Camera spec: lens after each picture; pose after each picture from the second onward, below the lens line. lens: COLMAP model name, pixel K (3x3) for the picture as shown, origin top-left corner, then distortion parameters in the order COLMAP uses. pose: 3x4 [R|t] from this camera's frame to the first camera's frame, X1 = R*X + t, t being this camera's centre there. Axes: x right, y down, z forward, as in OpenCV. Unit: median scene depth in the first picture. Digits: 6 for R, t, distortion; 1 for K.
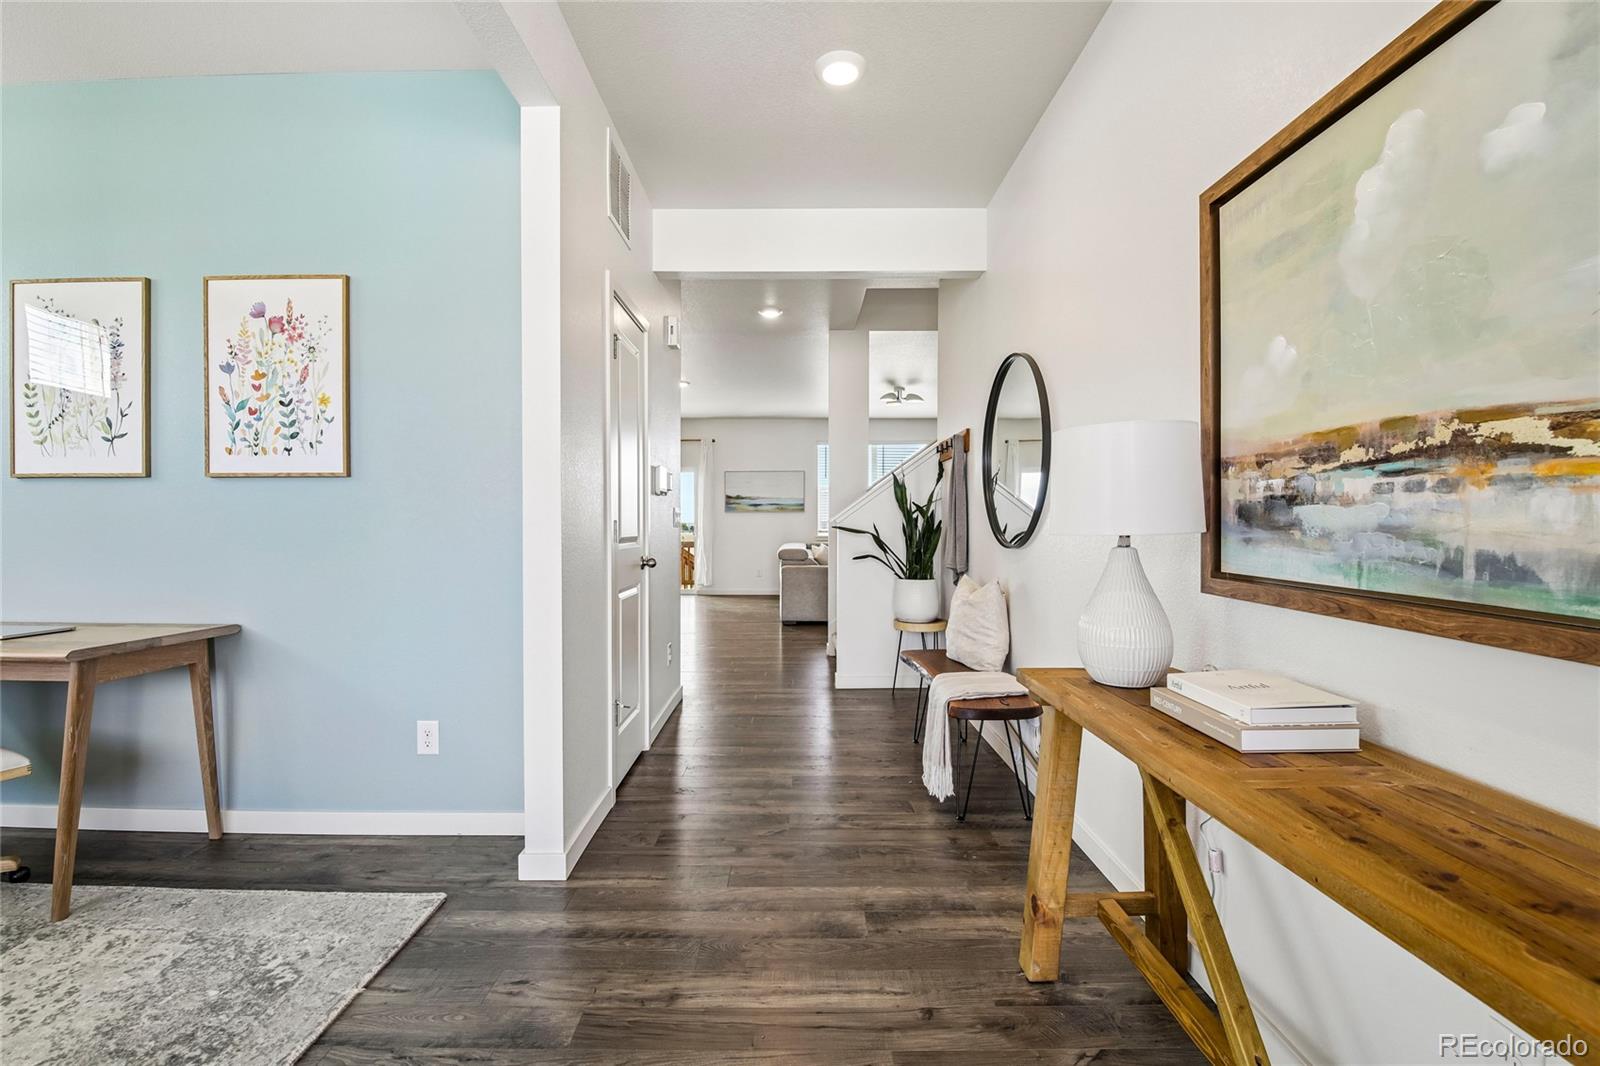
lens RADIAL K [[685.9, 0, 798.1], [0, 685.9, 526.6], [0, 0, 1]] dist [-0.013558, -0.004002]
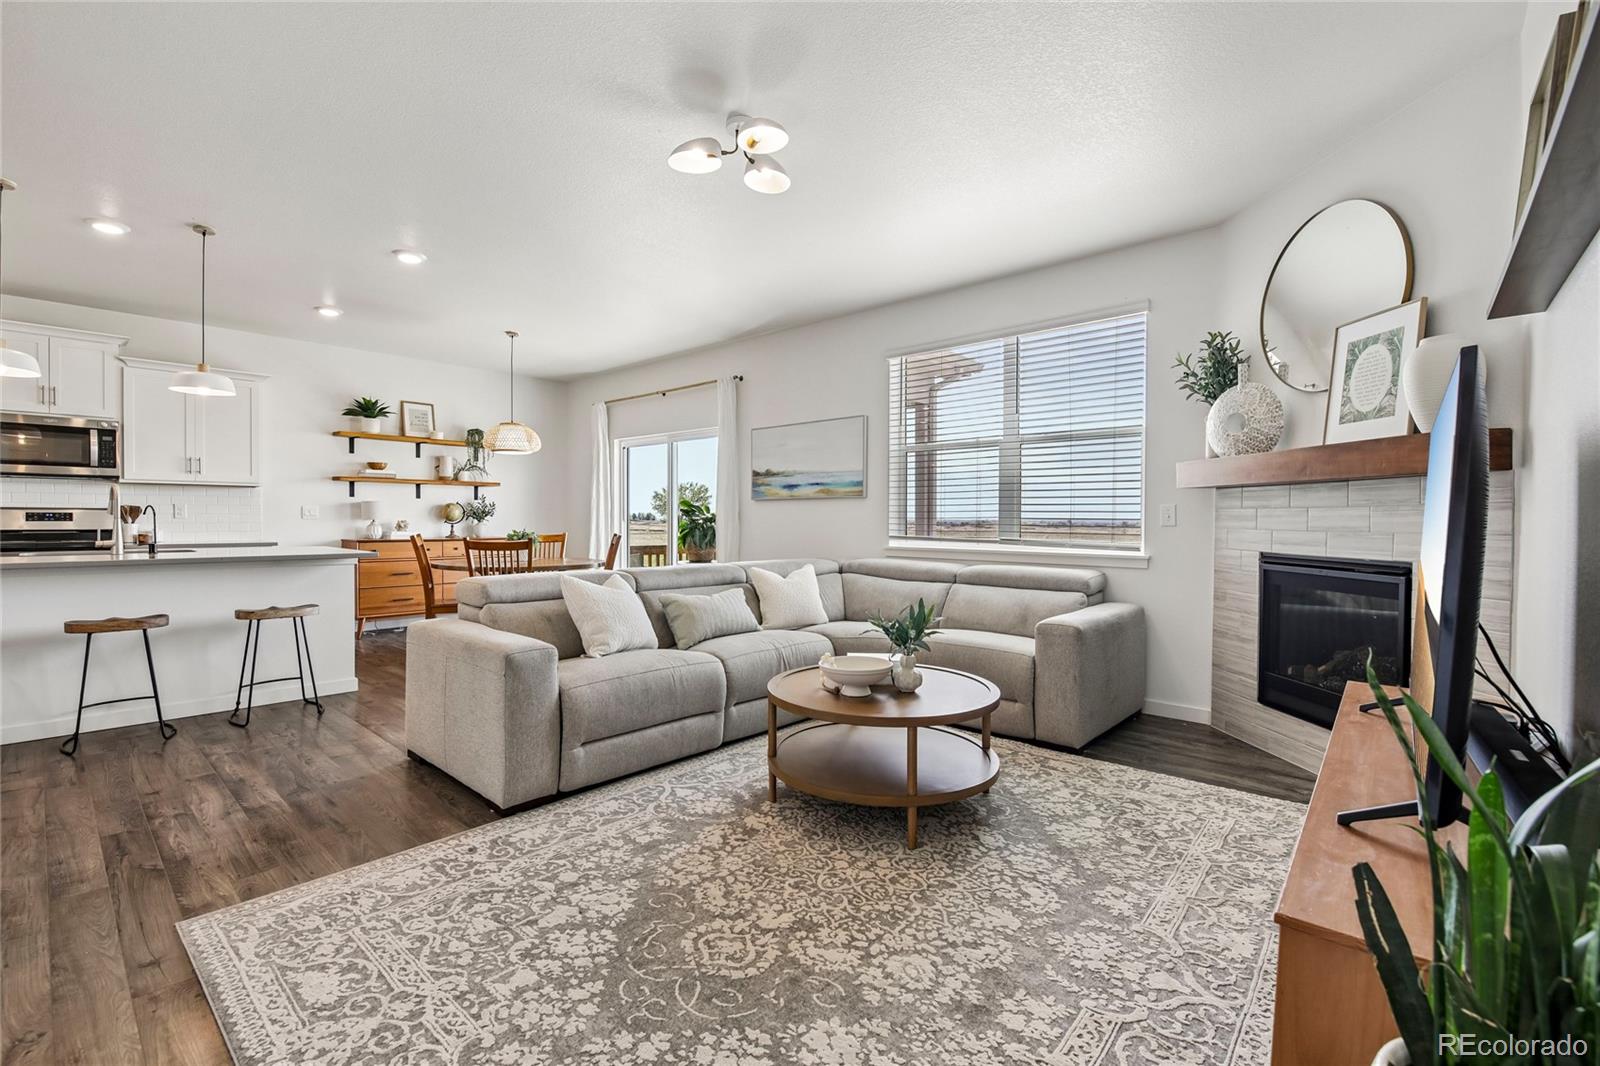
lens RADIAL K [[685.9, 0, 806.7], [0, 685.9, 537.9], [0, 0, 1]] dist [-0.013558, -0.004002]
pose [[0.760588, 0.023975, -0.648792, 0.299678], [-0.012046, 0.999667, 0.022820, -0.003515], [0.649123, -0.009541, 0.760624, 0.595622]]
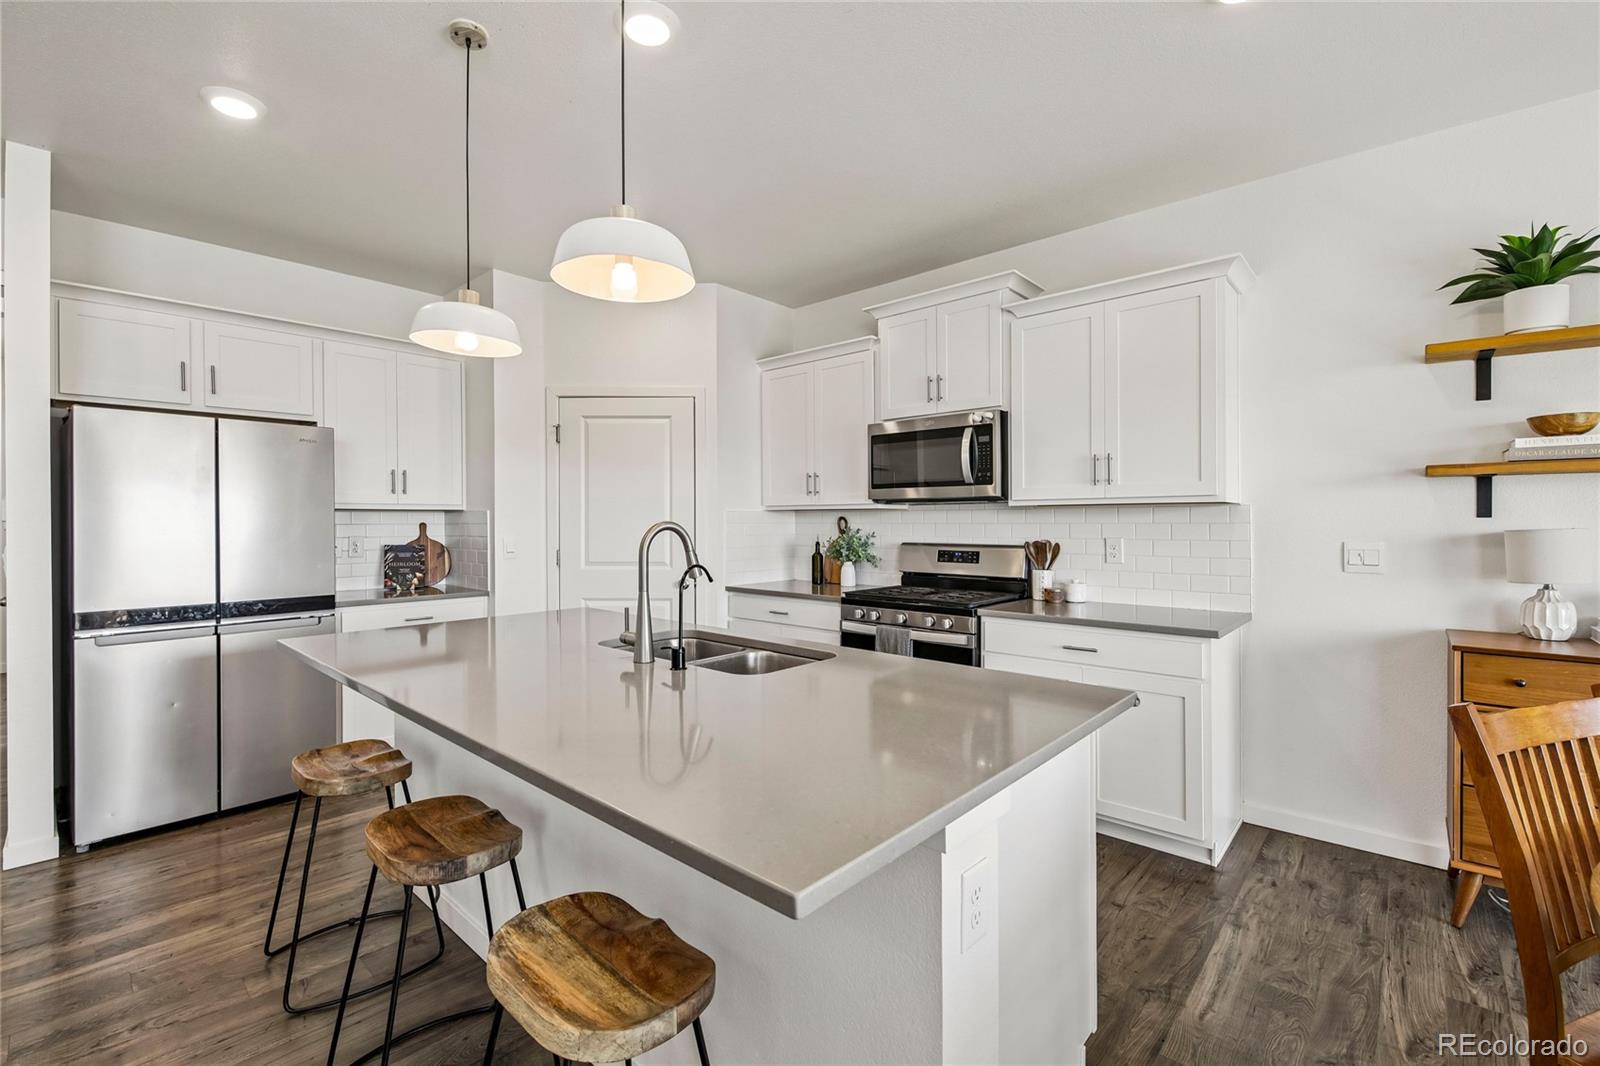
lens RADIAL K [[685.9, 0, 787.6], [0, 685.9, 524.7], [0, 0, 1]] dist [-0.013558, -0.004002]
pose [[-0.675638, 0.006697, -0.737203, -0.089438], [-0.002553, 0.999931, 0.011423, -0.020941], [0.737229, 0.009600, -0.675575, 0.777333]]
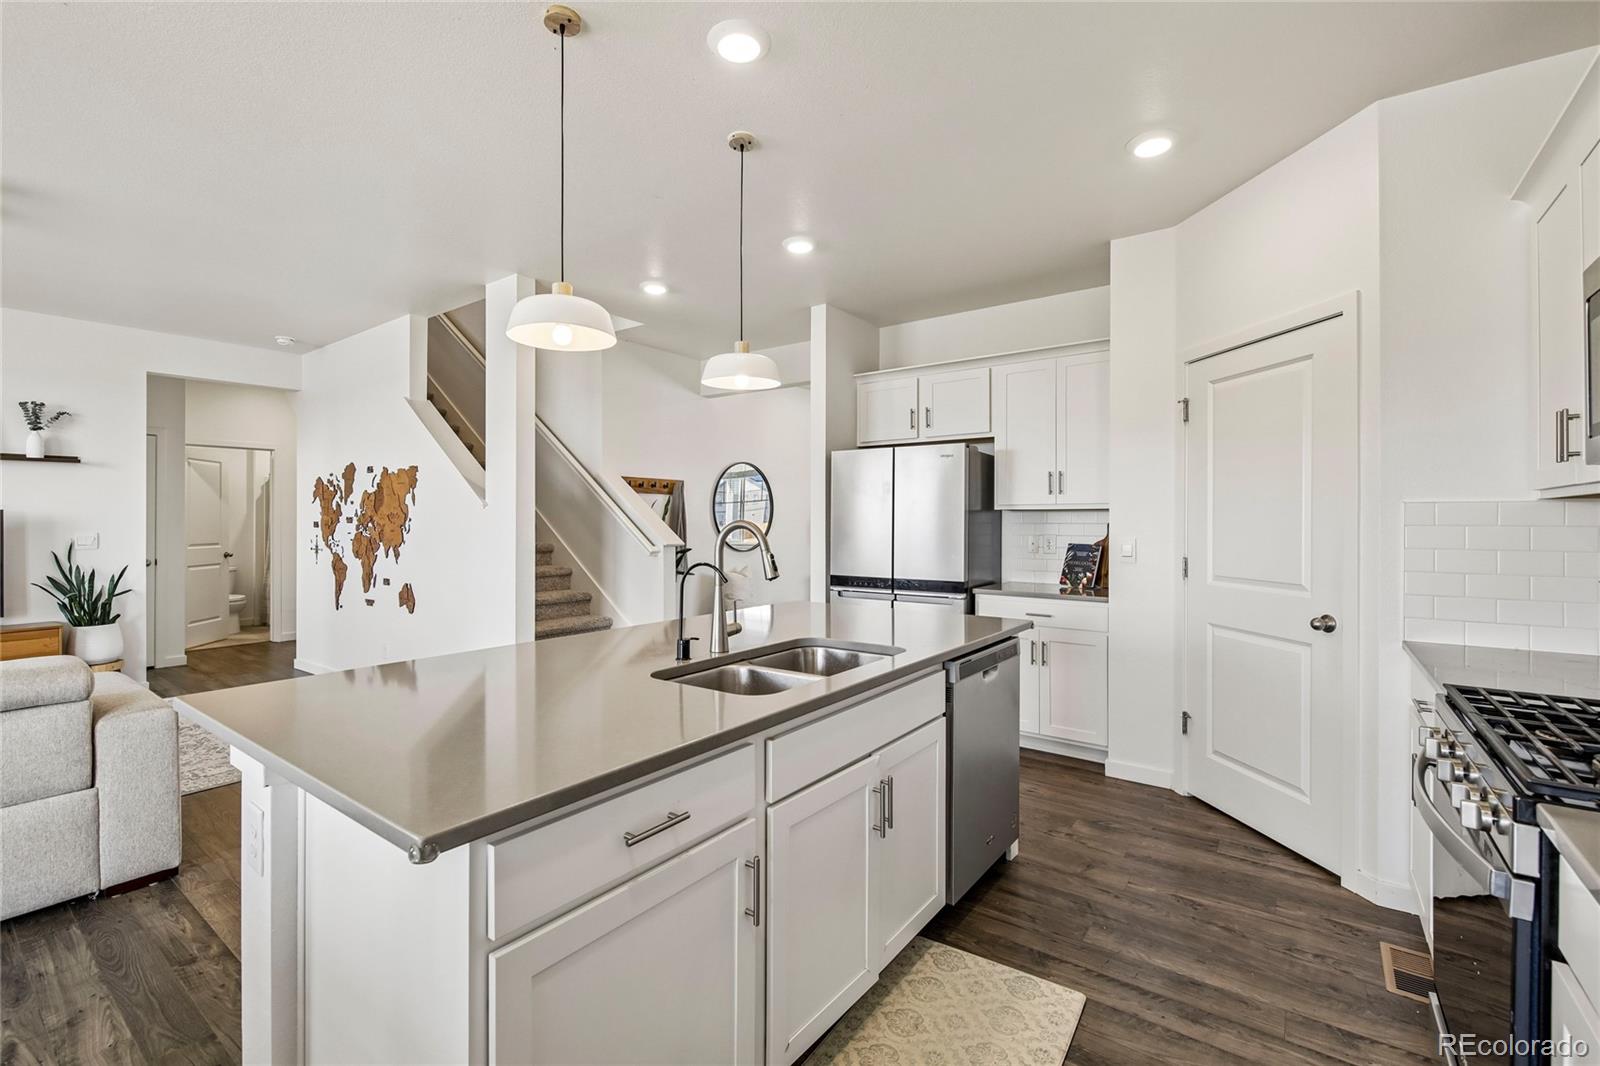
lens RADIAL K [[685.9, 0, 797.6], [0, 685.9, 524.5], [0, 0, 1]] dist [-0.013558, -0.004002]
pose [[-0.808992, -0.001391, 0.587817, -0.327629], [0.002440, 0.999981, 0.005725, -0.018413], [-0.587814, 0.006066, -0.808973, 0.770380]]
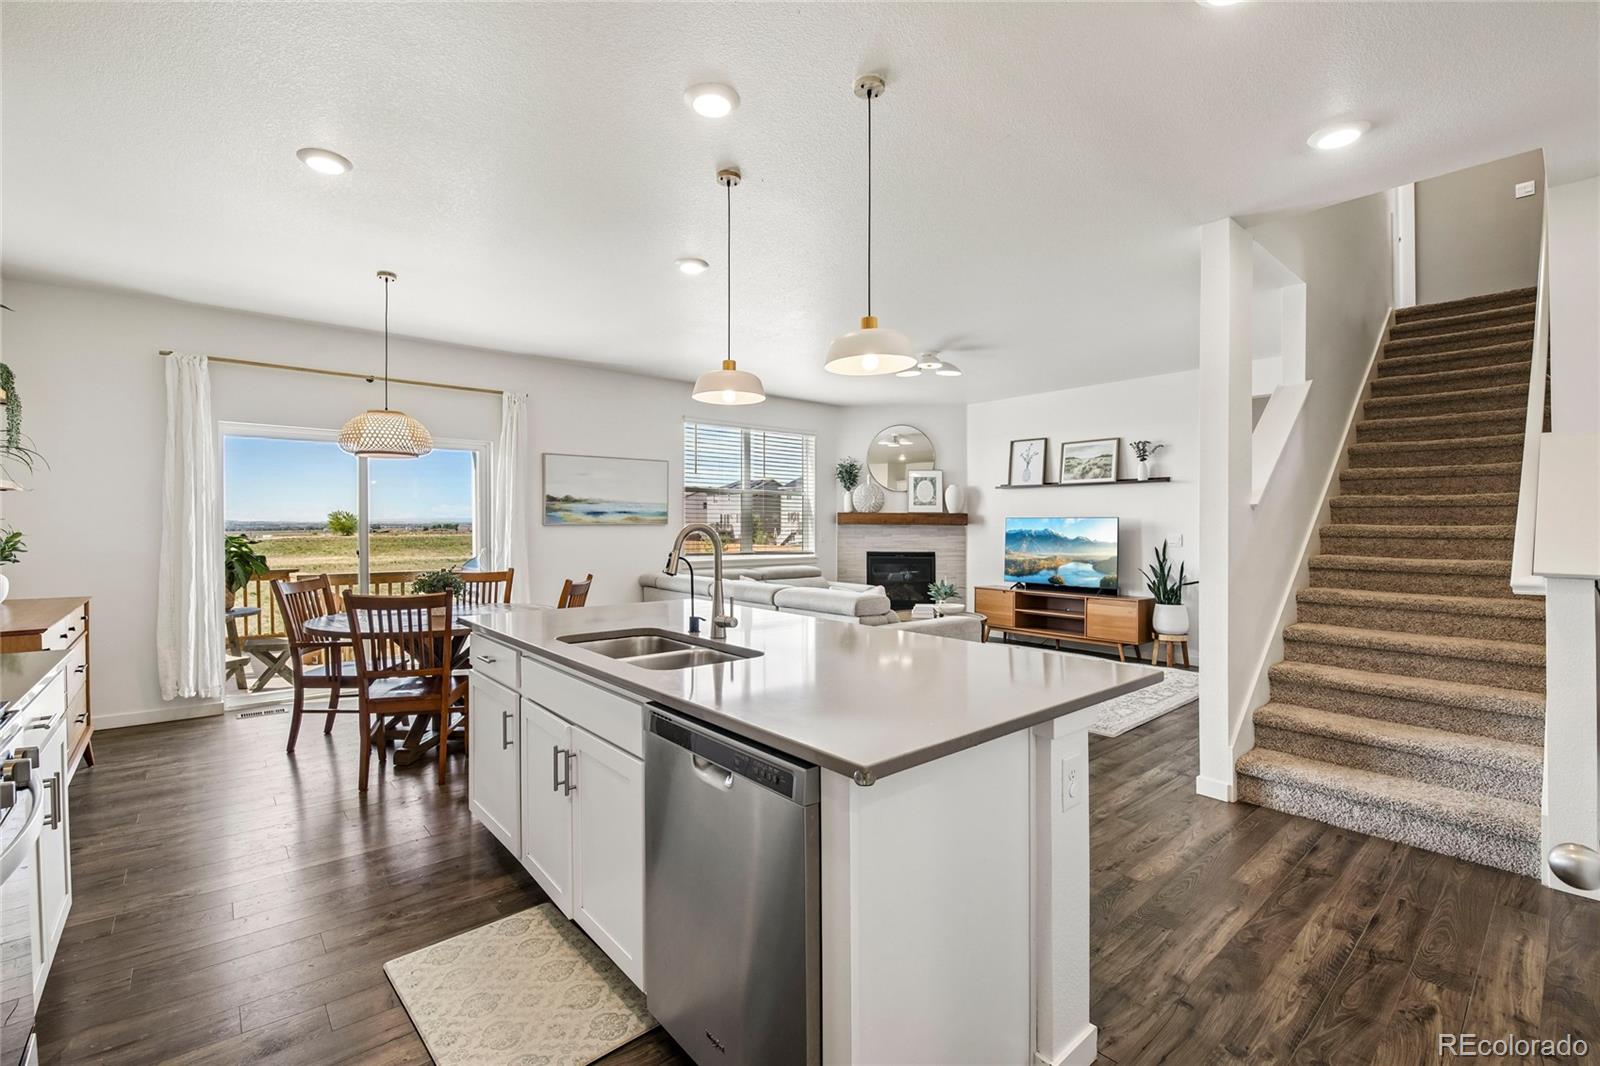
lens RADIAL K [[685.9, 0, 775.5], [0, 685.9, 525.6], [0, 0, 1]] dist [-0.013558, -0.004002]
pose [[0.760562, 0.002845, 0.649259, -0.327016], [0.003098, 0.999963, -0.008011, -0.015767], [-0.649257, 0.008104, 0.760526, 0.450900]]
